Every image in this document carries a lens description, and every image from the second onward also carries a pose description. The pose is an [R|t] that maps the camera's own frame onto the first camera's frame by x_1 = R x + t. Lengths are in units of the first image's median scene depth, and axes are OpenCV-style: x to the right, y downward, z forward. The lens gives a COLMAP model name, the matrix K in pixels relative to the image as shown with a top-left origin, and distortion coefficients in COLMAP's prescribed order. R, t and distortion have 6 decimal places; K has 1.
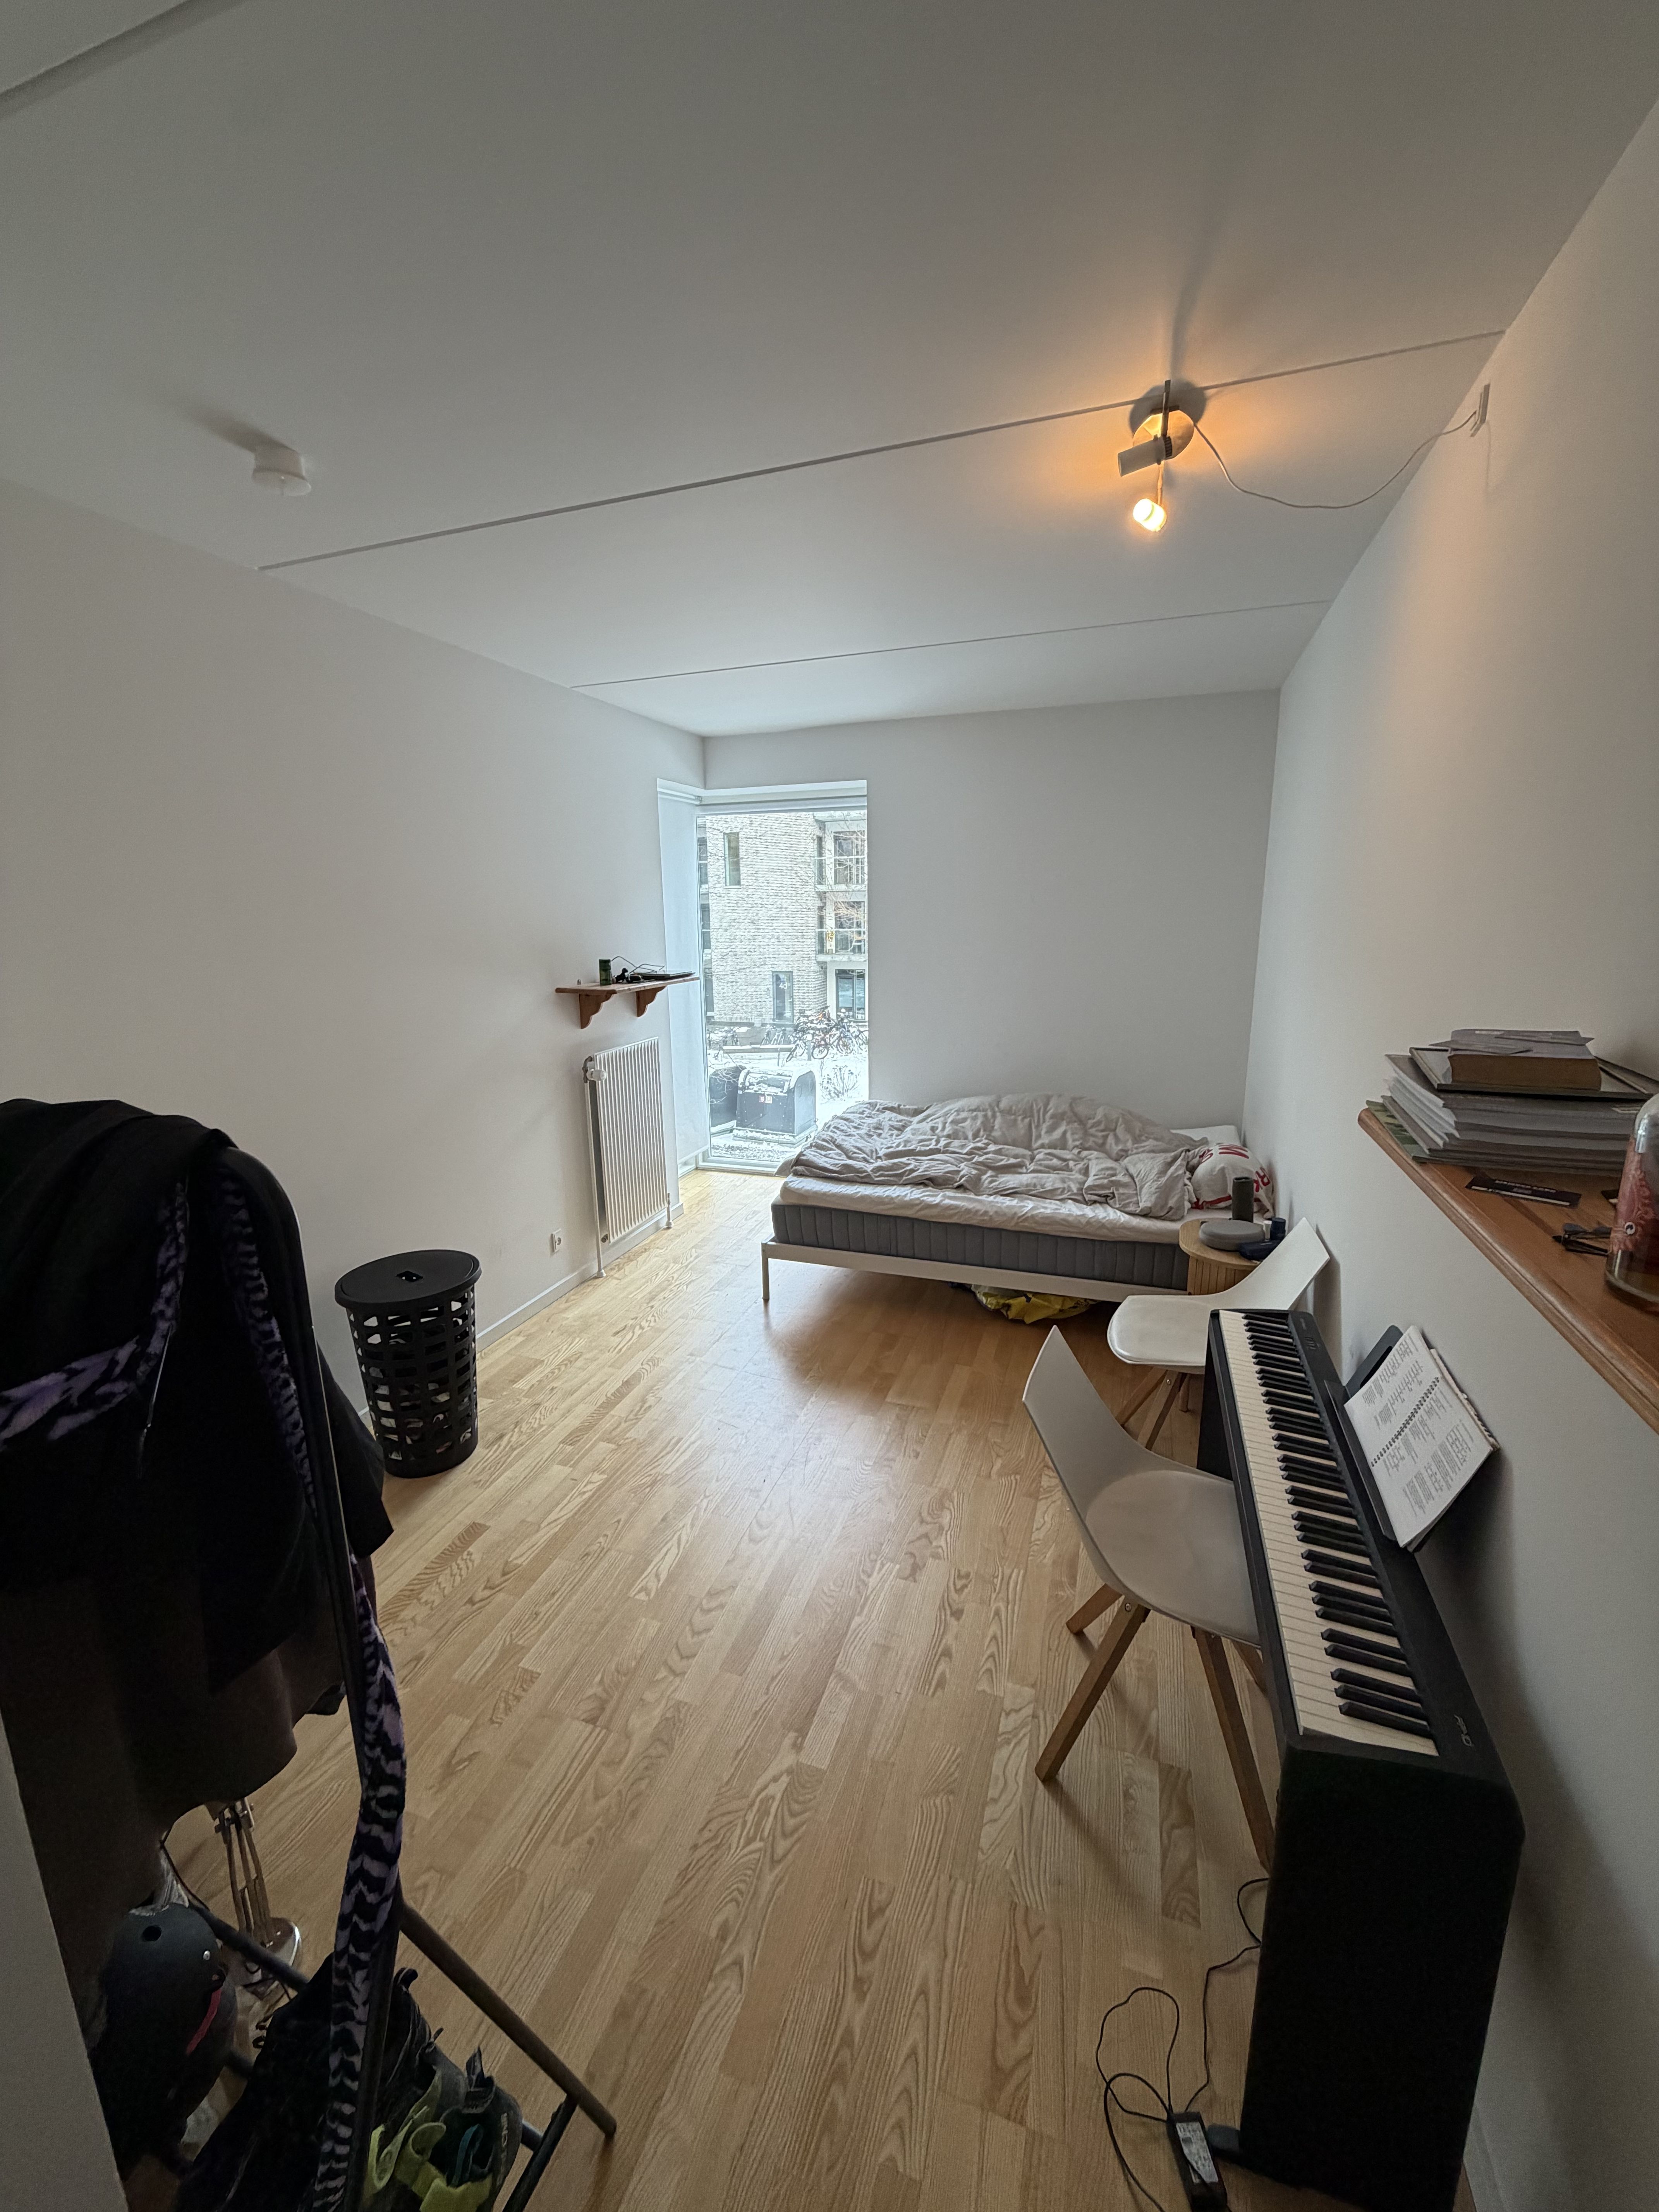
lens RADIAL K [[878.9, 0, 825.3], [0, 878.9, 1094.1], [0, 0, 1]] dist [0.001880, -0.000577]
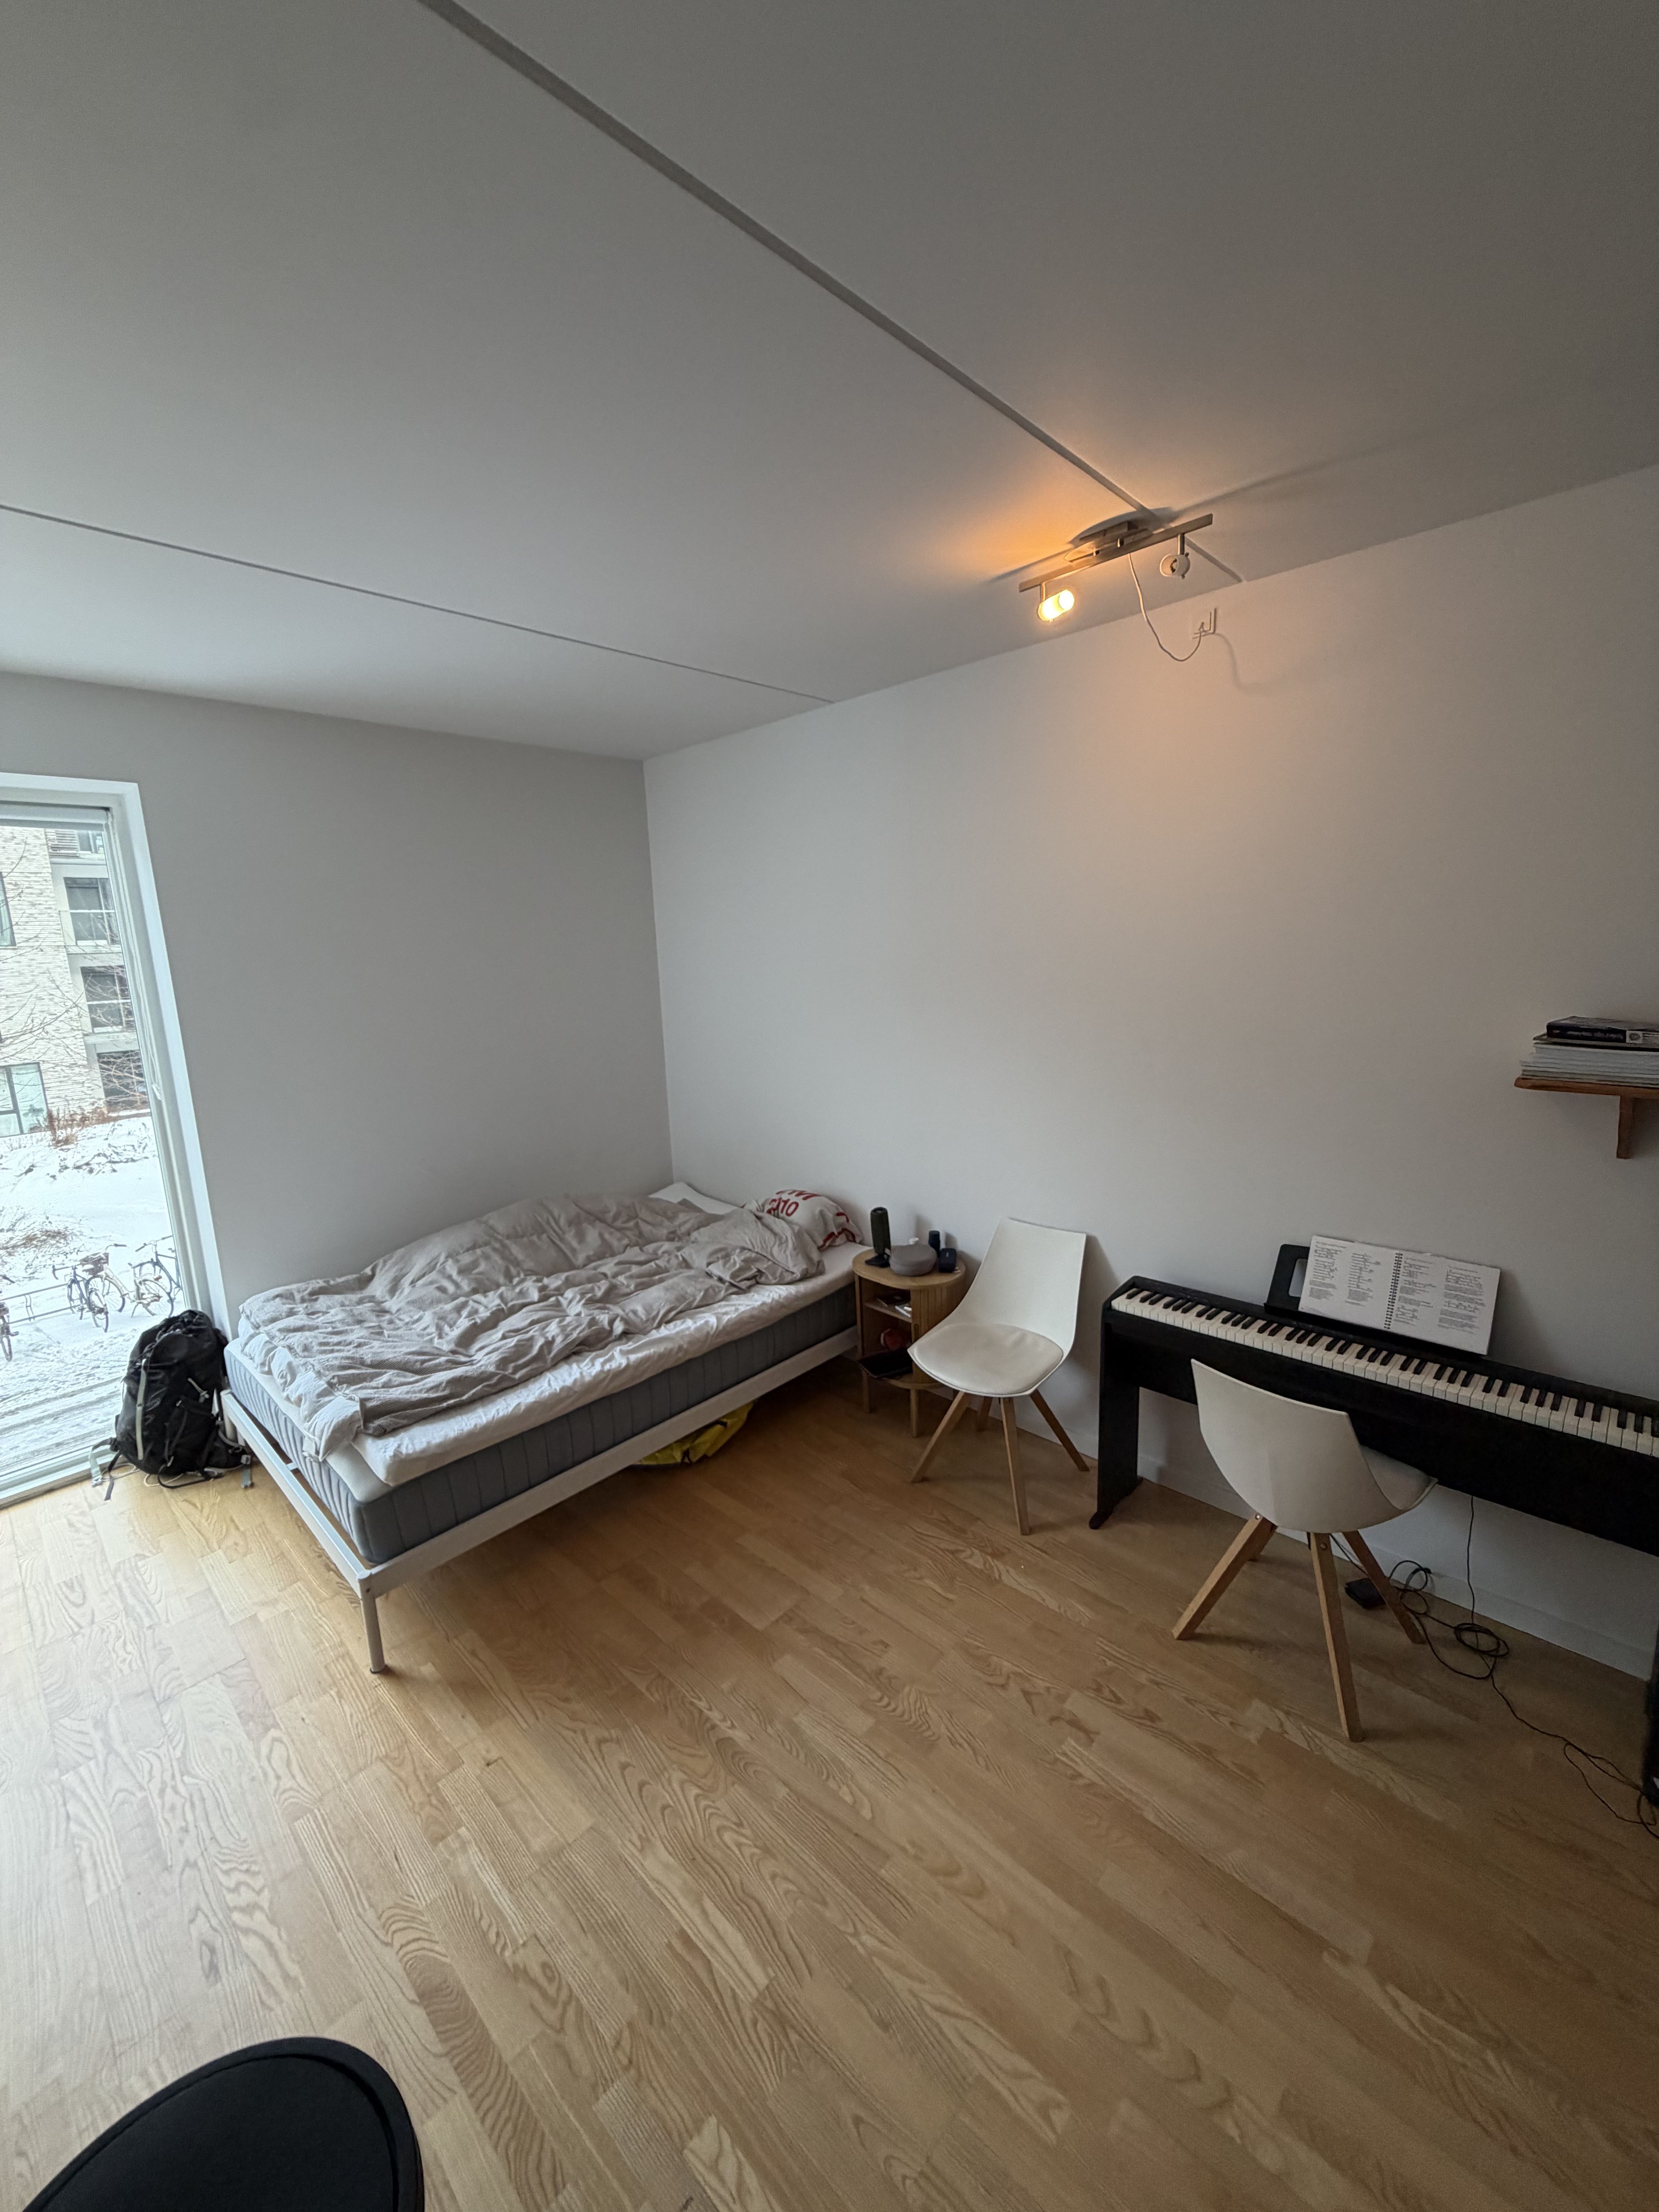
lens RADIAL K [[878.9, 0, 825.3], [0, 878.9, 1094.1], [0, 0, 1]] dist [0.001880, -0.000577]
pose [[0.418285, -0.155864, 0.894843, -0.457868], [0.221488, 0.972932, 0.065933, -0.118615], [-0.880898, 0.170618, 0.441485, 0.493046]]
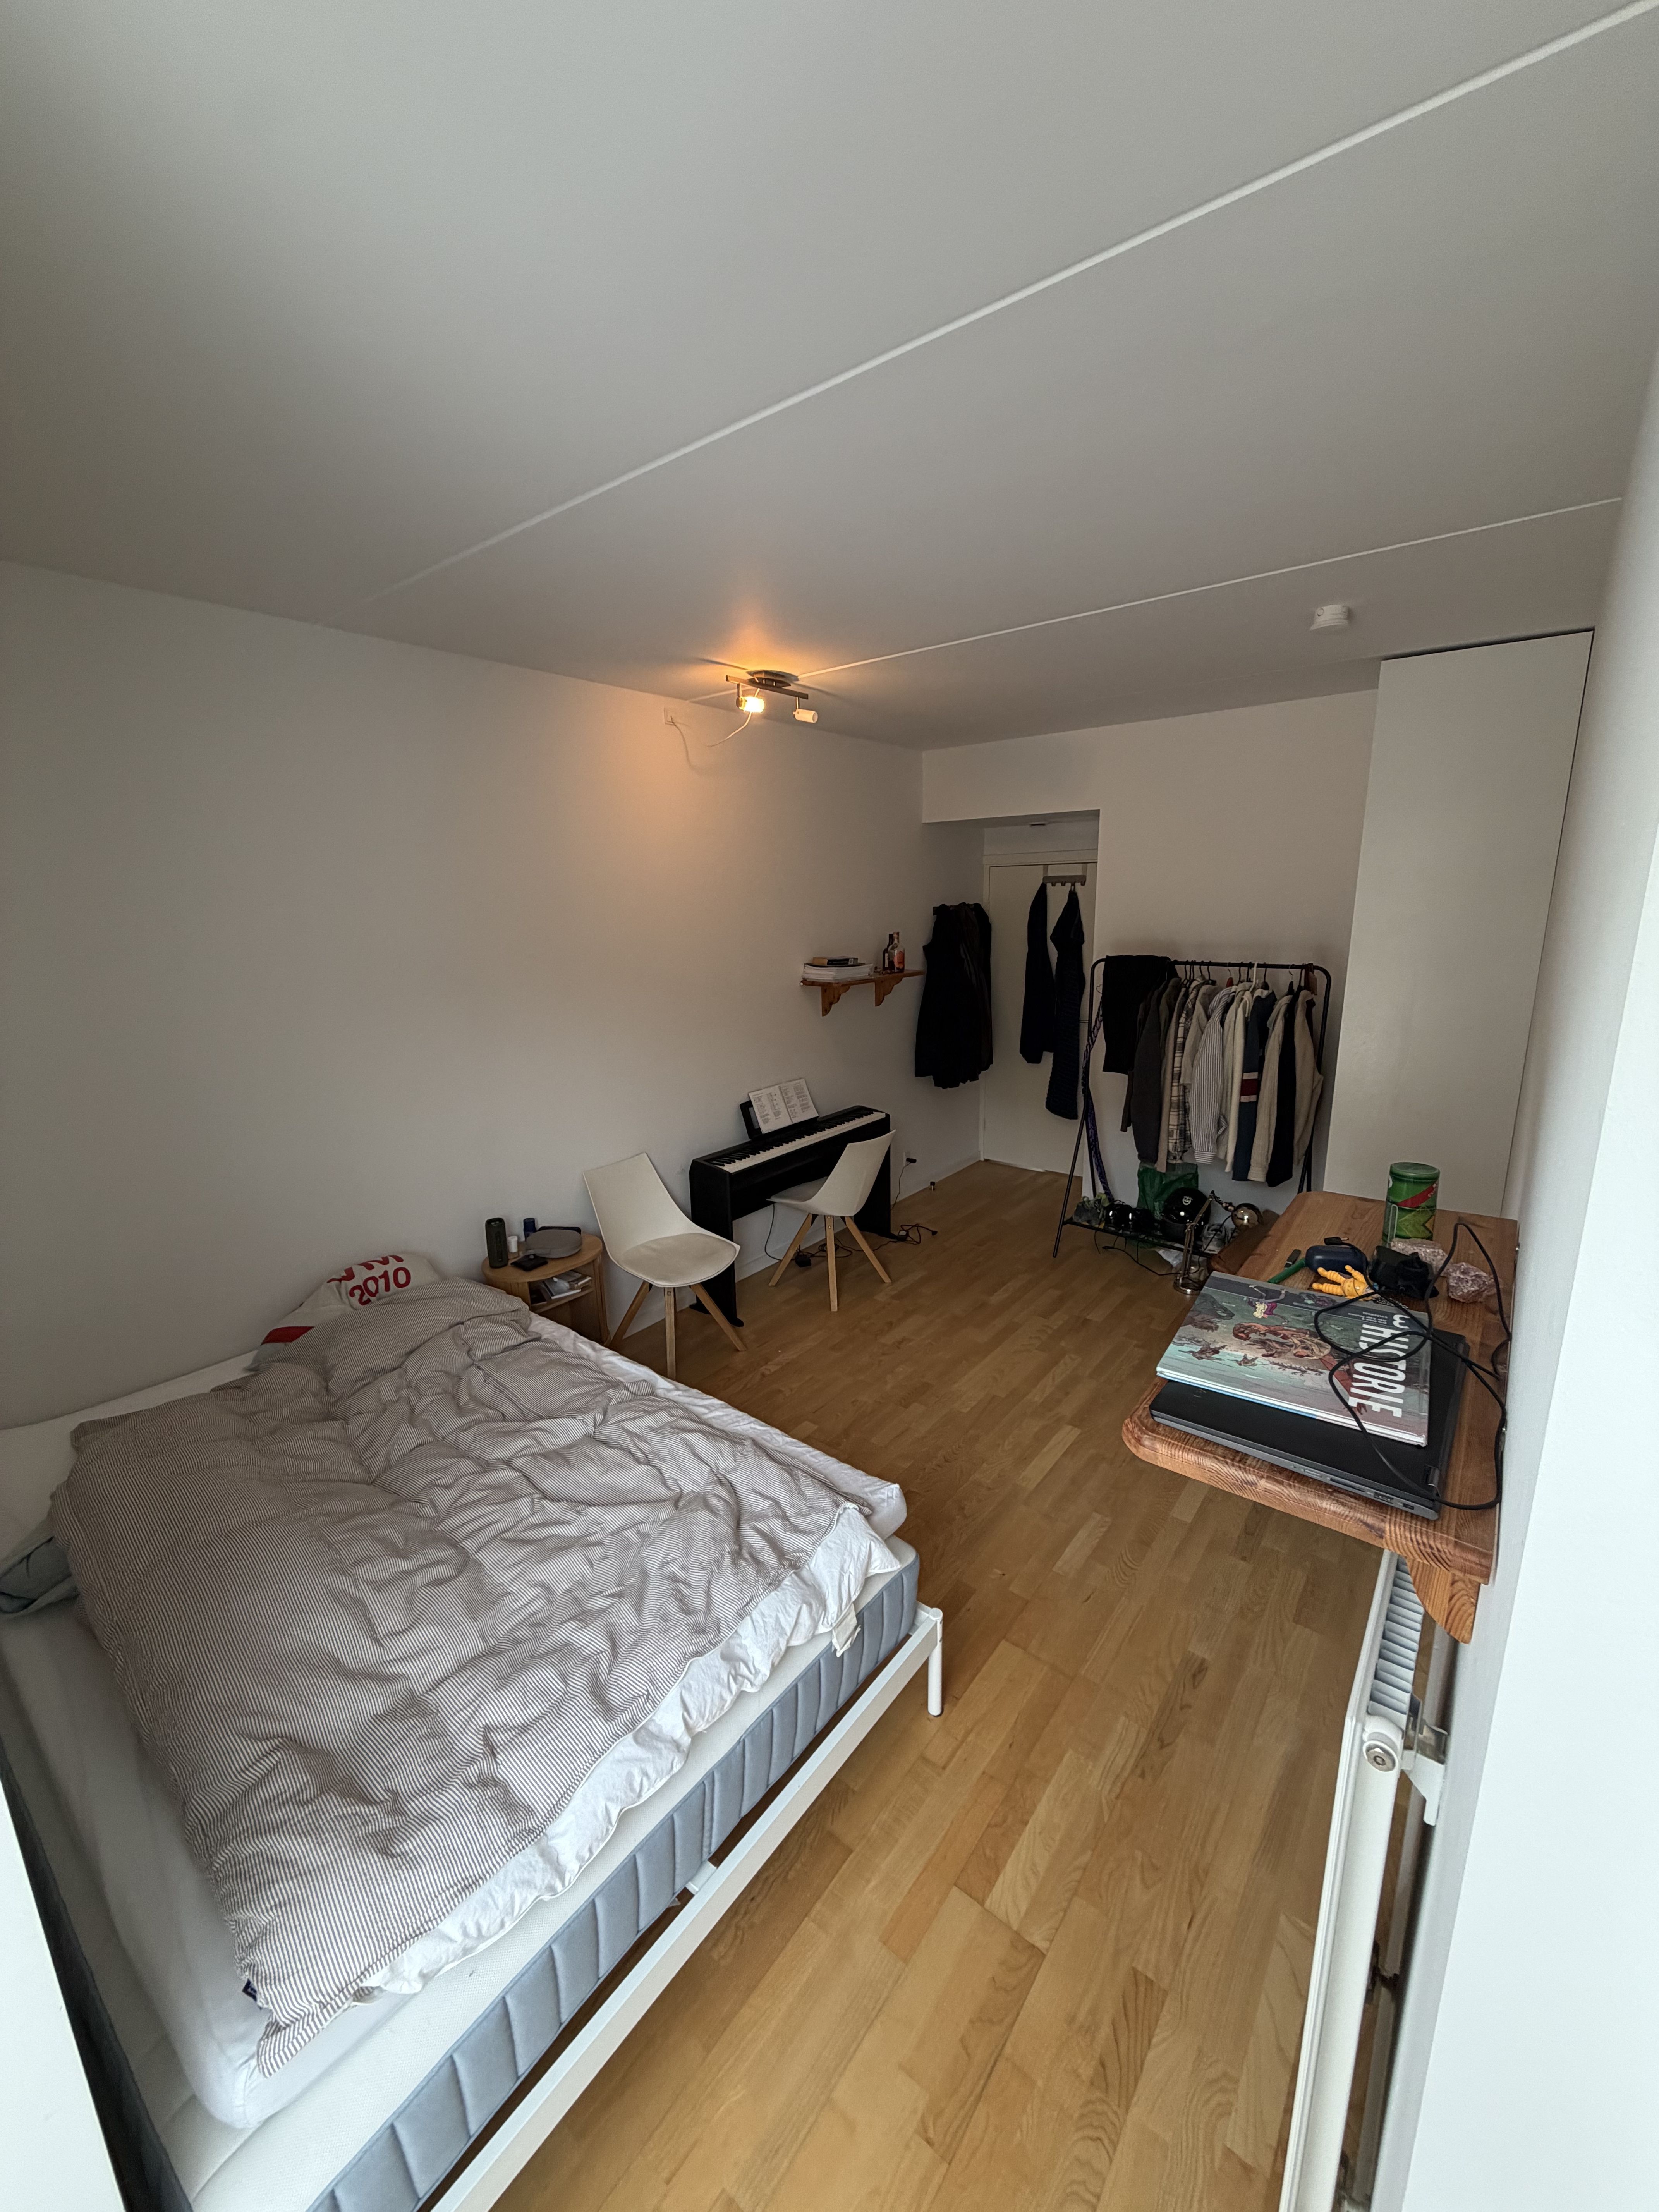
lens RADIAL K [[878.9, 0, 825.3], [0, 878.9, 1094.1], [0, 0, 1]] dist [0.001880, -0.000577]
pose [[-0.941638, -0.040247, 0.334212, -0.195783], [0.106732, 0.905905, 0.409809, -0.370140], [-0.319258, 0.421563, -0.848739, 1.498004]]
